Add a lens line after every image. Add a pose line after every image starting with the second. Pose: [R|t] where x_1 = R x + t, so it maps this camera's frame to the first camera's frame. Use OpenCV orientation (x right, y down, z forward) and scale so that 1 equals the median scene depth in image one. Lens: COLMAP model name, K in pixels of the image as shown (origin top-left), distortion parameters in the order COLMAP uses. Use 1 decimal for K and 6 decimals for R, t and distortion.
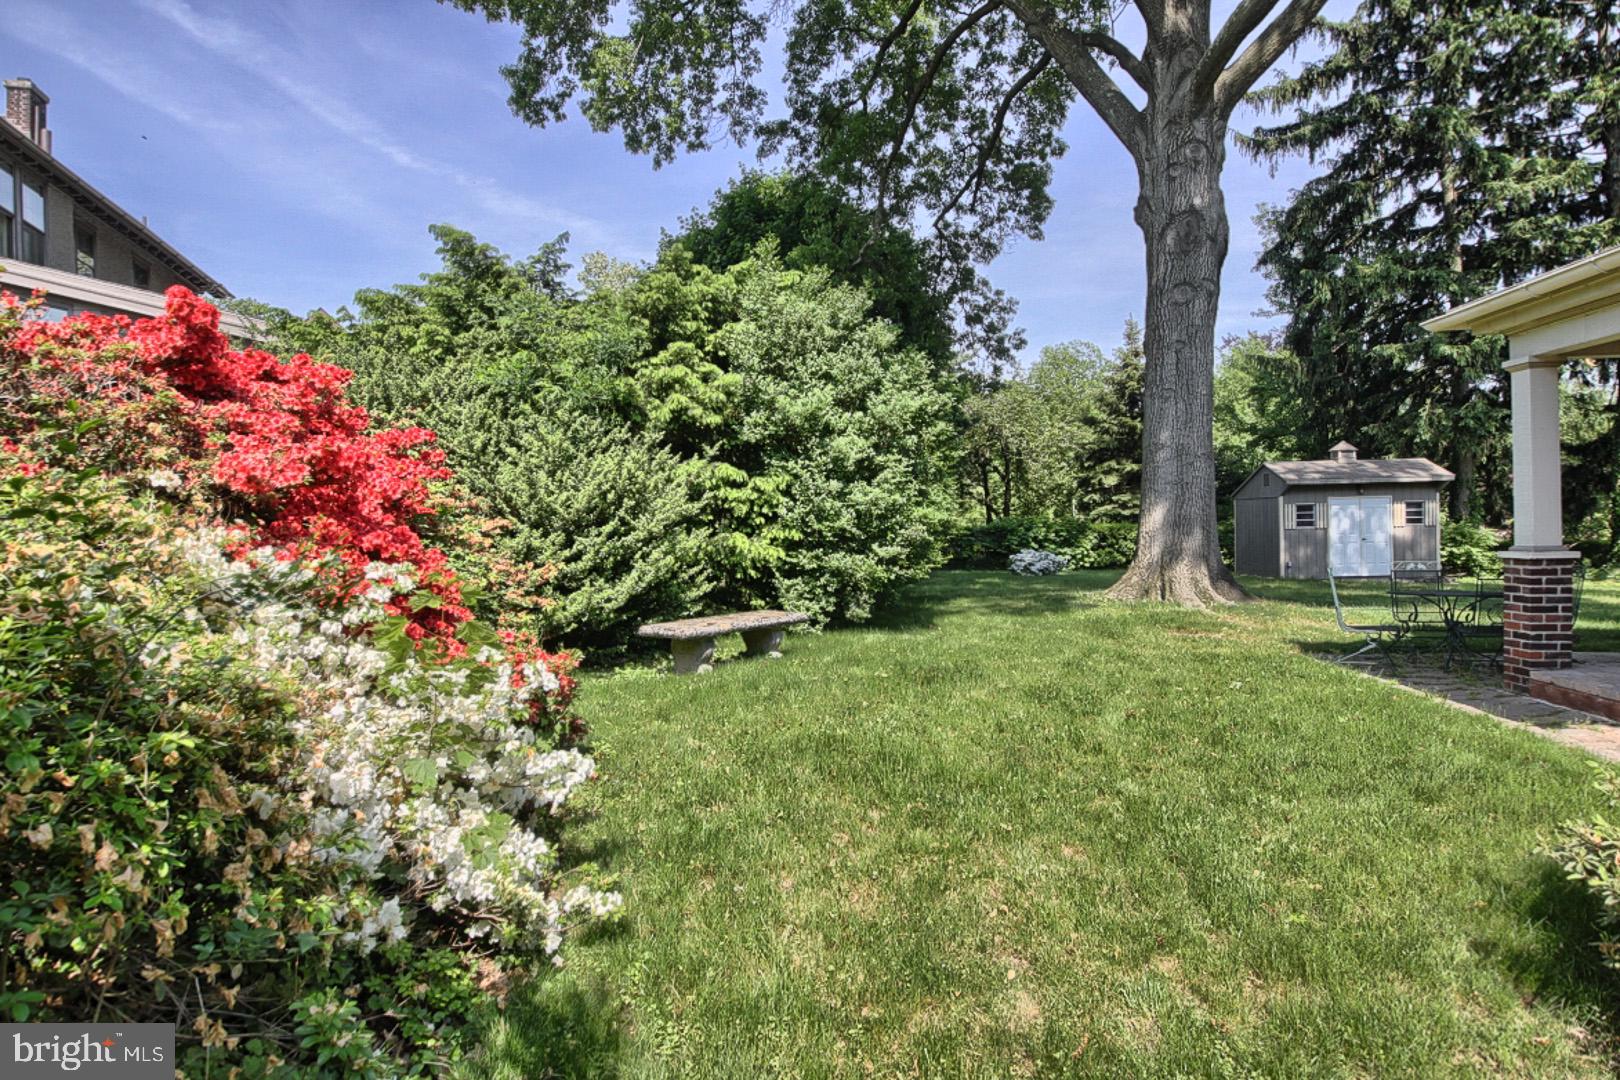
lens RADIAL K [[922.8, 0, 795.9], [0, 922.8, 535.8], [0, 0, 1]] dist [0.012407, -0.020837]
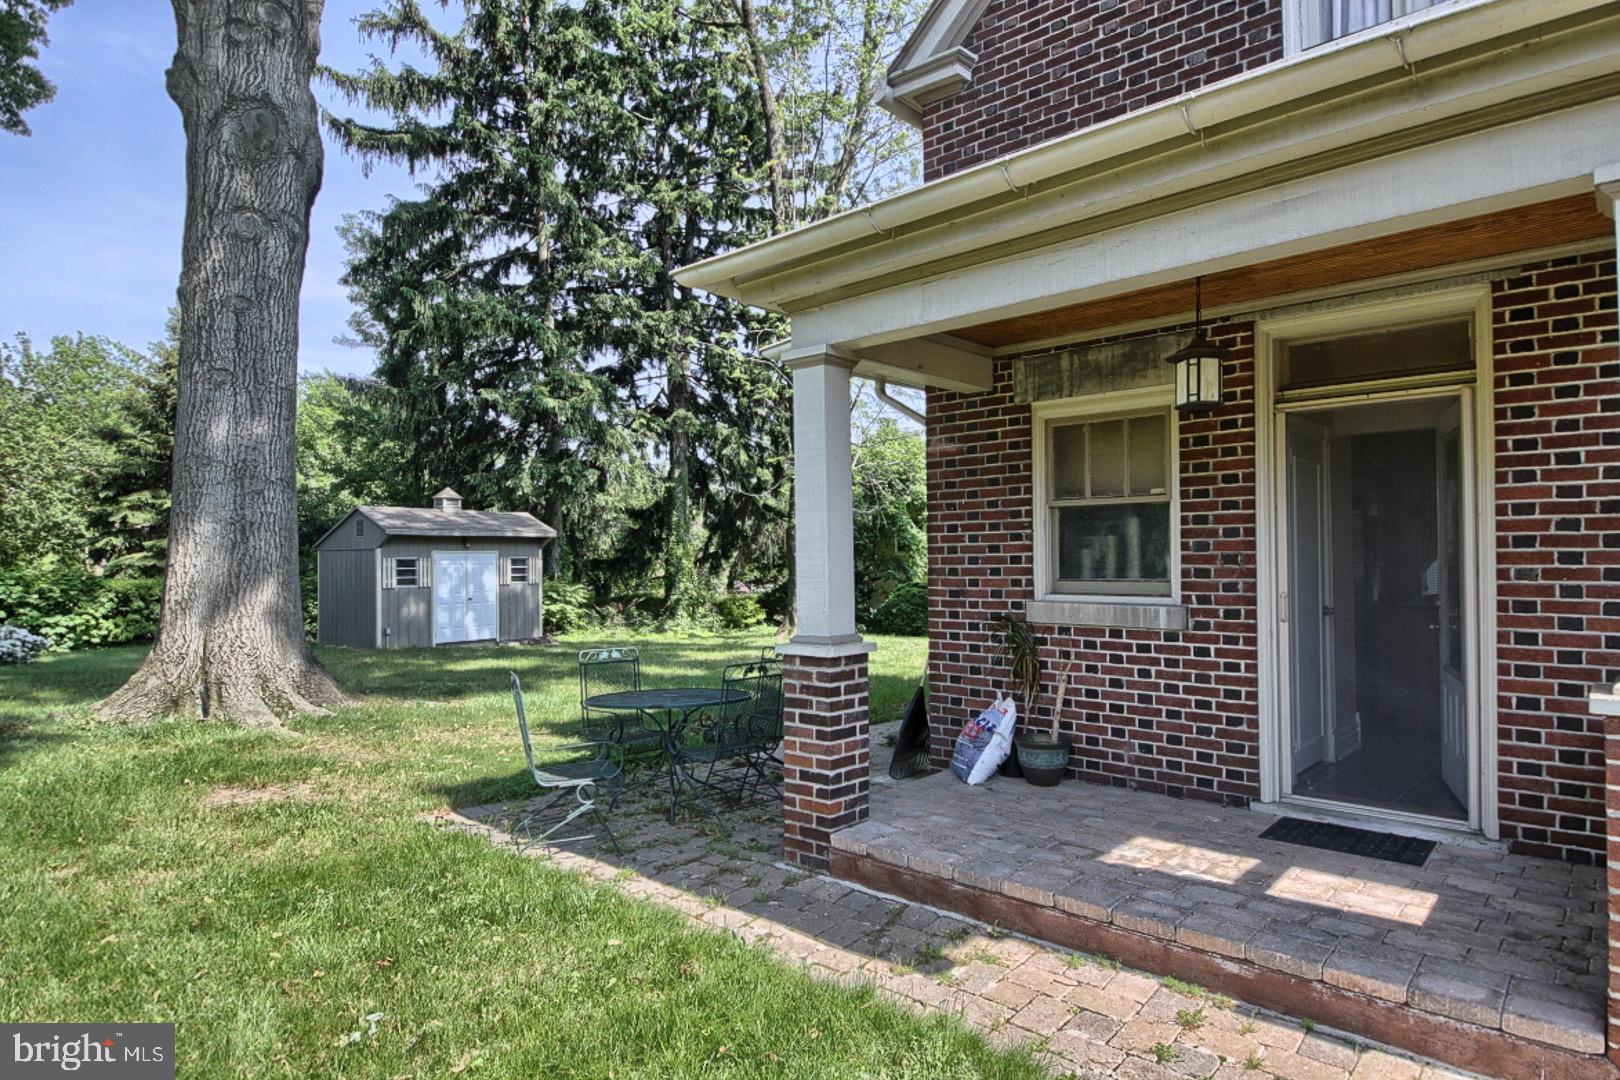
lens RADIAL K [[922.8, 0, 839.4], [0, 922.8, 560.5], [0, 0, 1]] dist [0.012407, -0.020837]
pose [[0.570801, 0.019032, 0.820868, 0.069413], [0.004925, 0.999634, -0.026602, -0.006499], [-0.821074, 0.019227, 0.570499, 0.160333]]
